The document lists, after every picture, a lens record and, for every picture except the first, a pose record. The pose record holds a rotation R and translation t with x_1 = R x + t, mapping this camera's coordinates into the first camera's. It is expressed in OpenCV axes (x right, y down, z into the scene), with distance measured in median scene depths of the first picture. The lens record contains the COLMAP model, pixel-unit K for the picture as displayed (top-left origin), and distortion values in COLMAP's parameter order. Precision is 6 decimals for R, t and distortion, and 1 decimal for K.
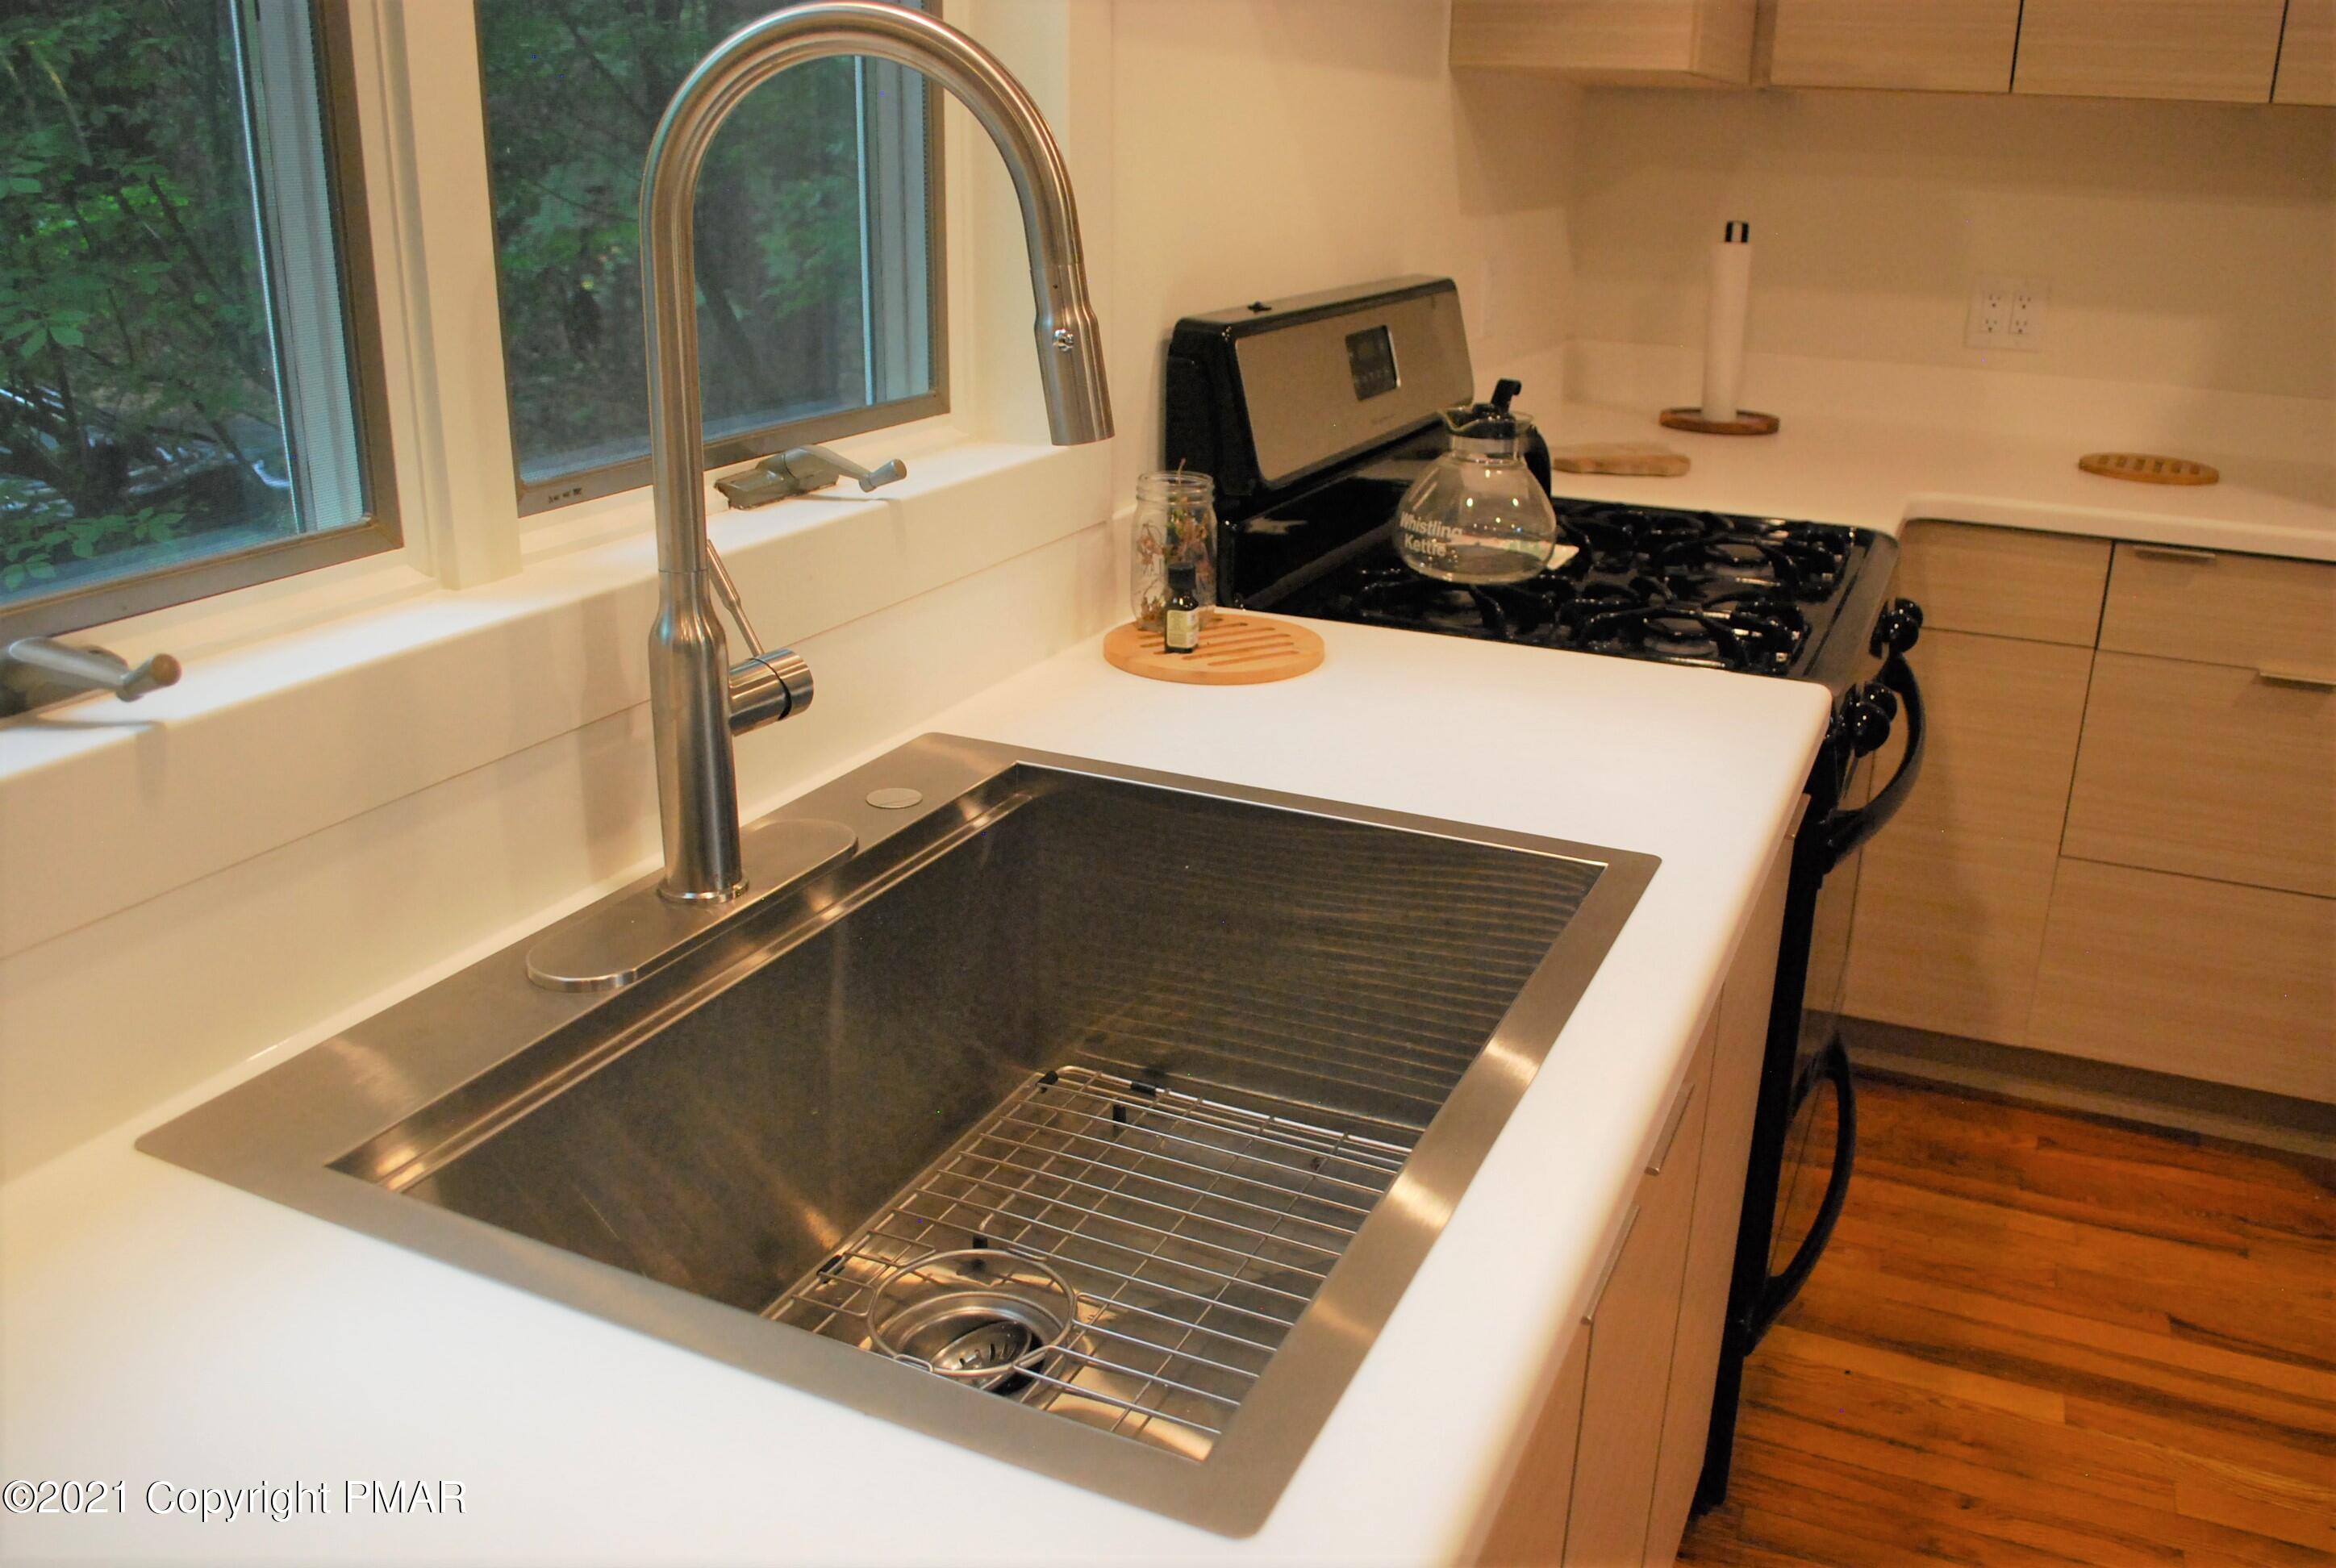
lens RADIAL K [[1849.2, 0, 1189.8], [0, 1849.2, 779.7], [0, 0, 1]] dist [-0.088956, 0.018145]
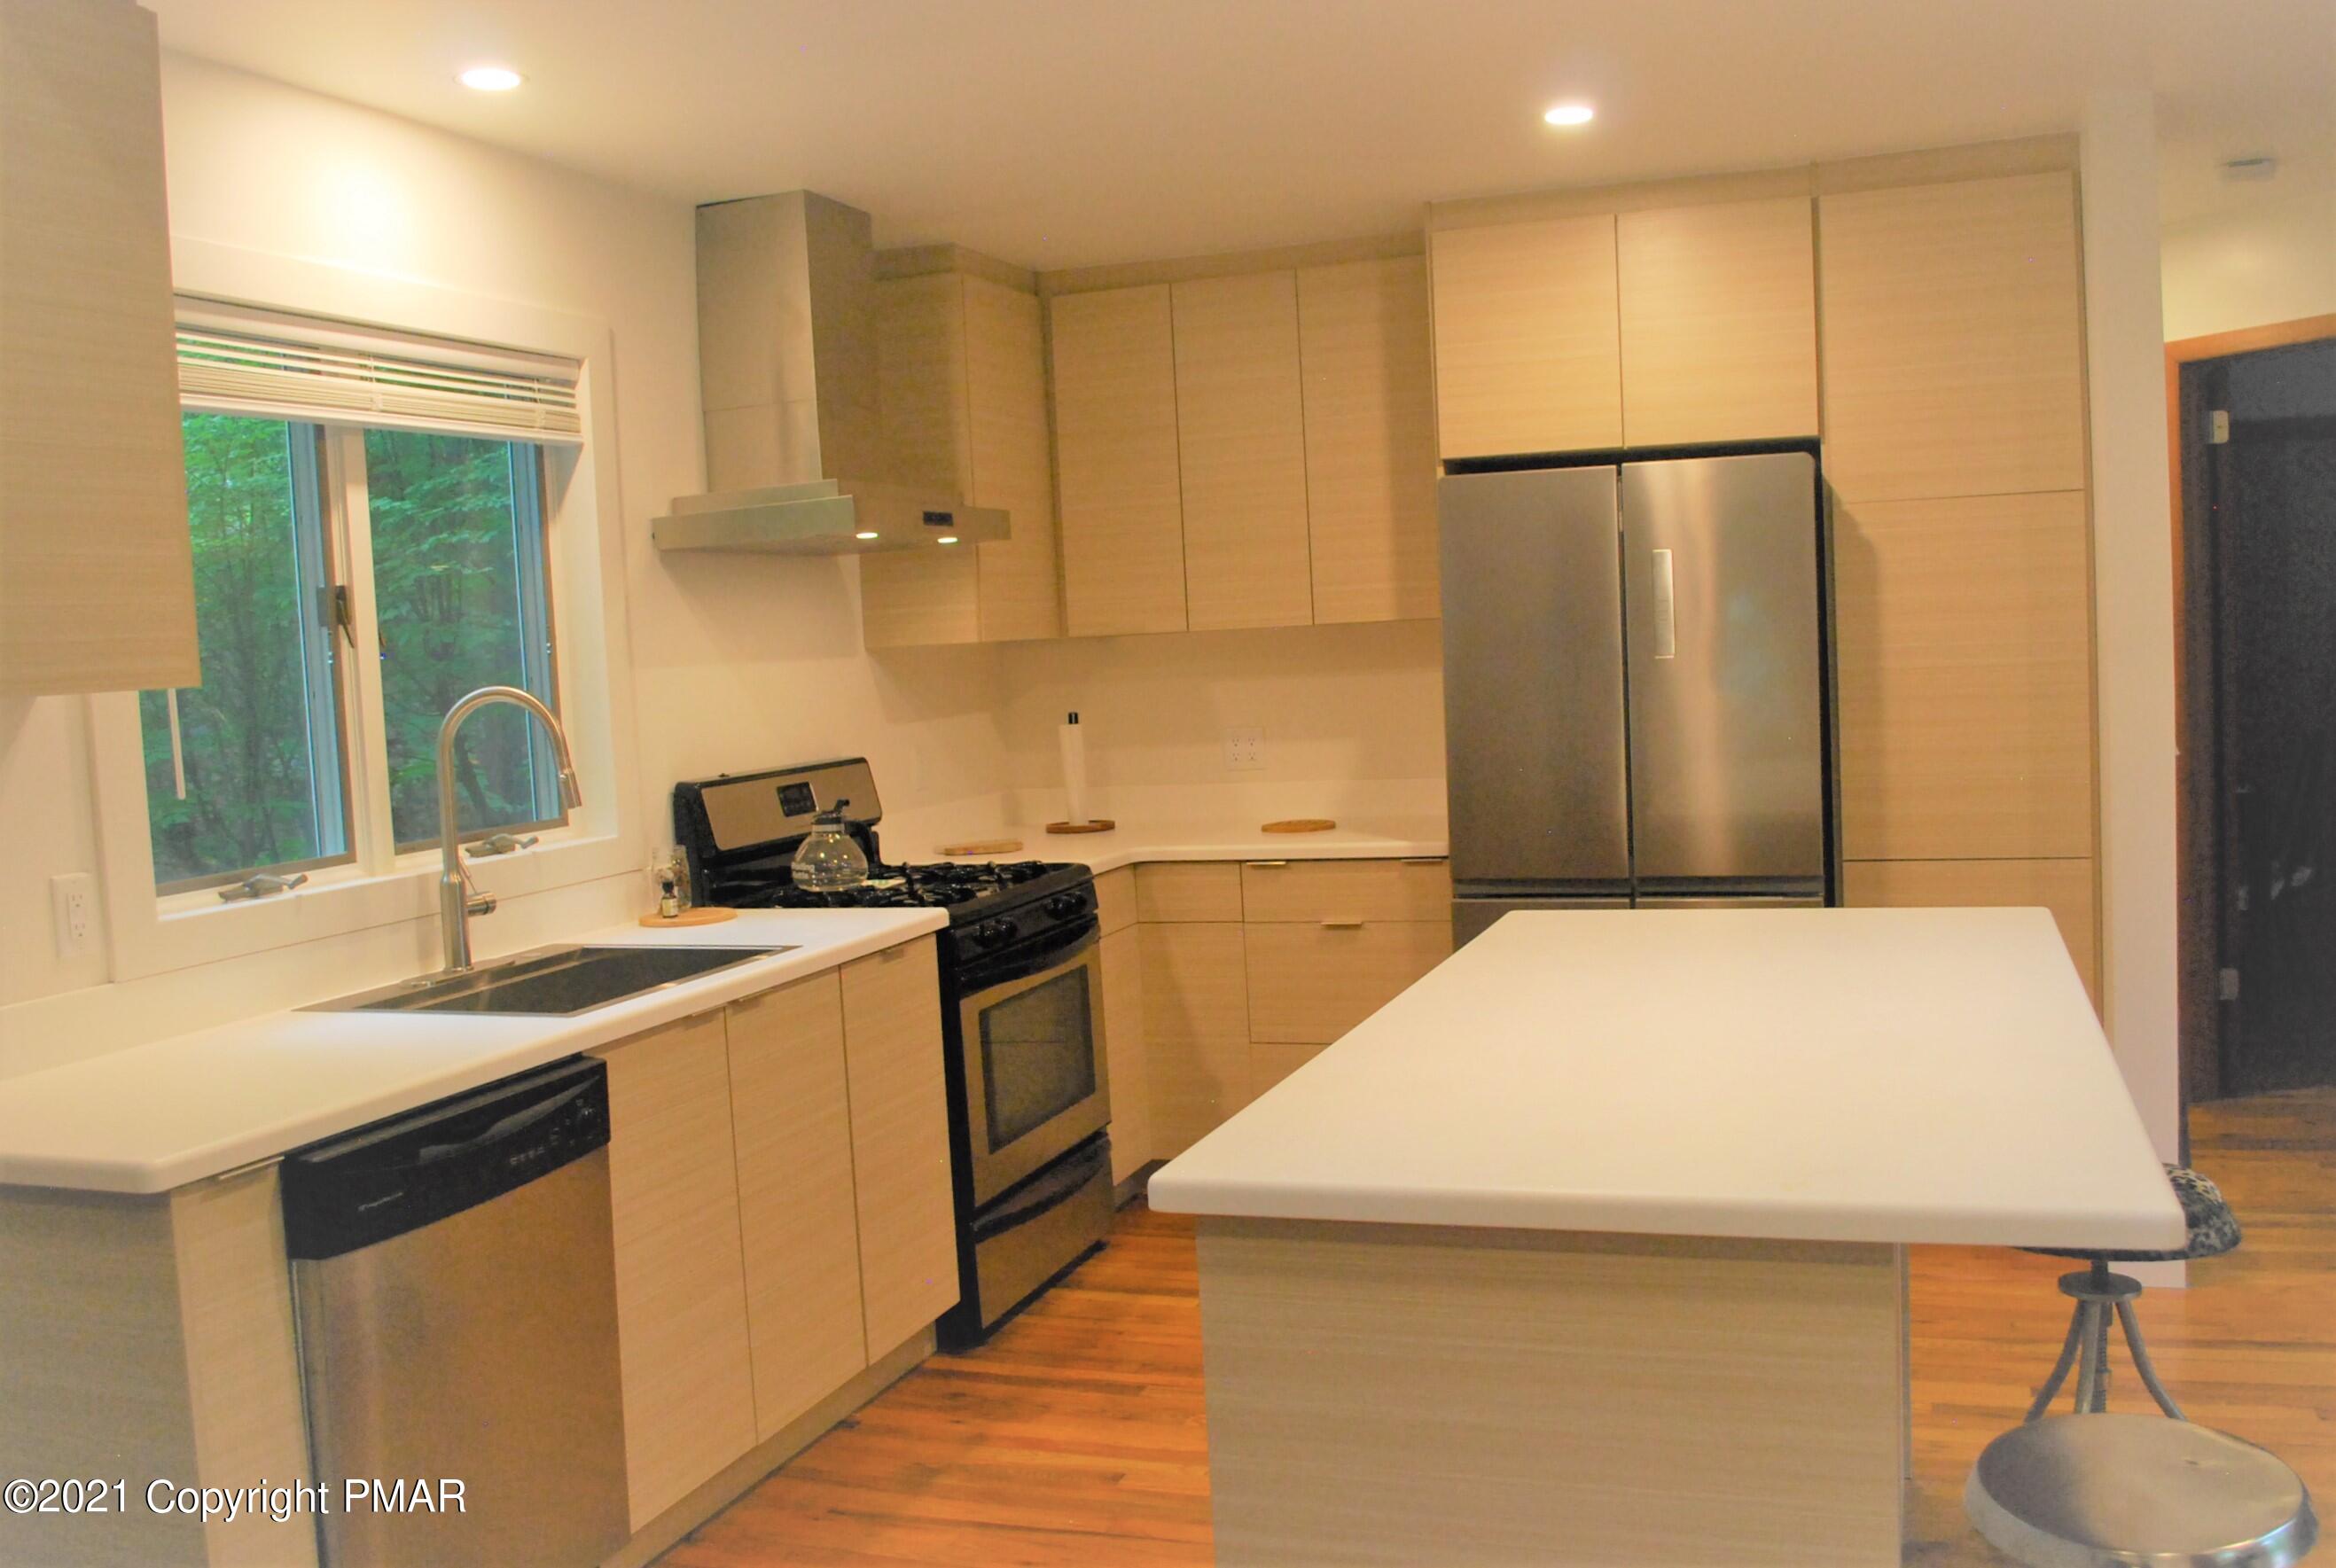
lens RADIAL K [[2030.2, 0, 1191.4], [0, 2030.2, 772.0], [0, 0, 1]] dist [-0.081185, 0.013092]
pose [[0.993803, -0.075815, 0.081292, 0.392236], [0.094898, 0.959486, -0.265295, 0.423842], [-0.057885, 0.271365, 0.960734, -1.323904]]
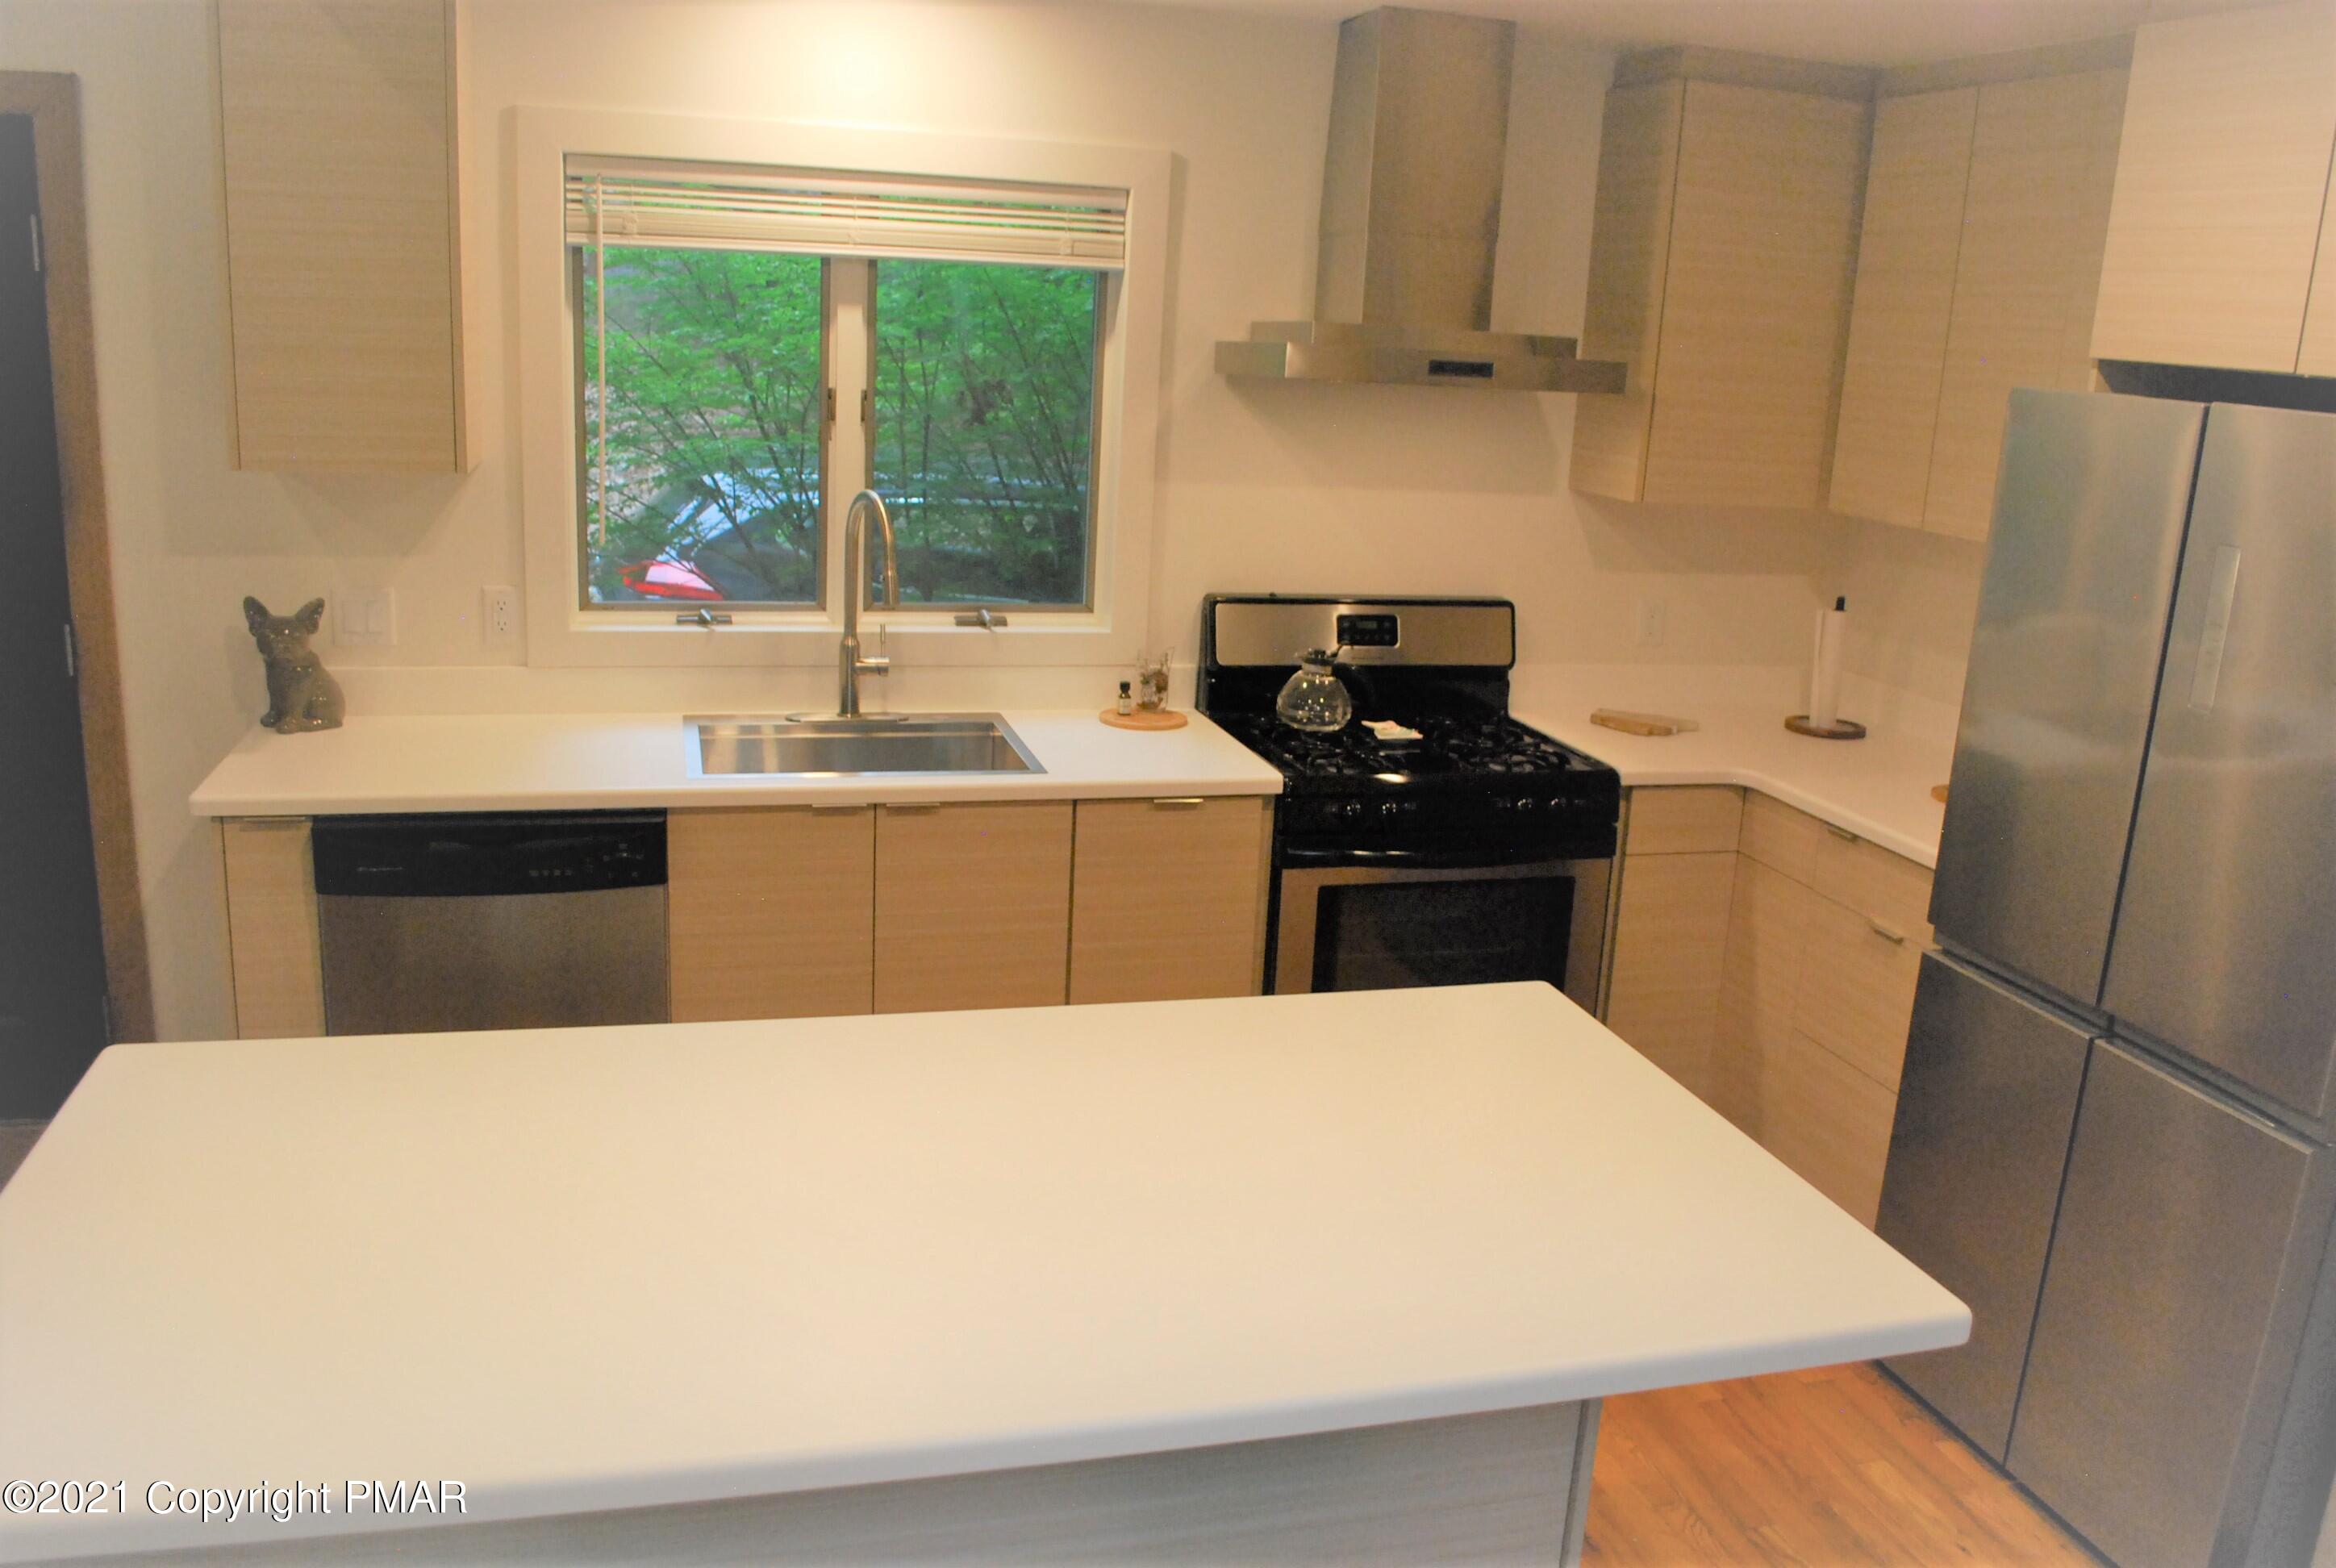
lens RADIAL K [[1818.8, 0, 1175.0], [0, 1818.8, 781.8], [0, 0, 1]] dist [-0.064710, 0.002707]
pose [[0.655193, 0.202135, -0.727917, 1.637831], [-0.291530, 0.956556, 0.003221, -0.009362], [0.696945, 0.210099, 0.685658, -0.572693]]
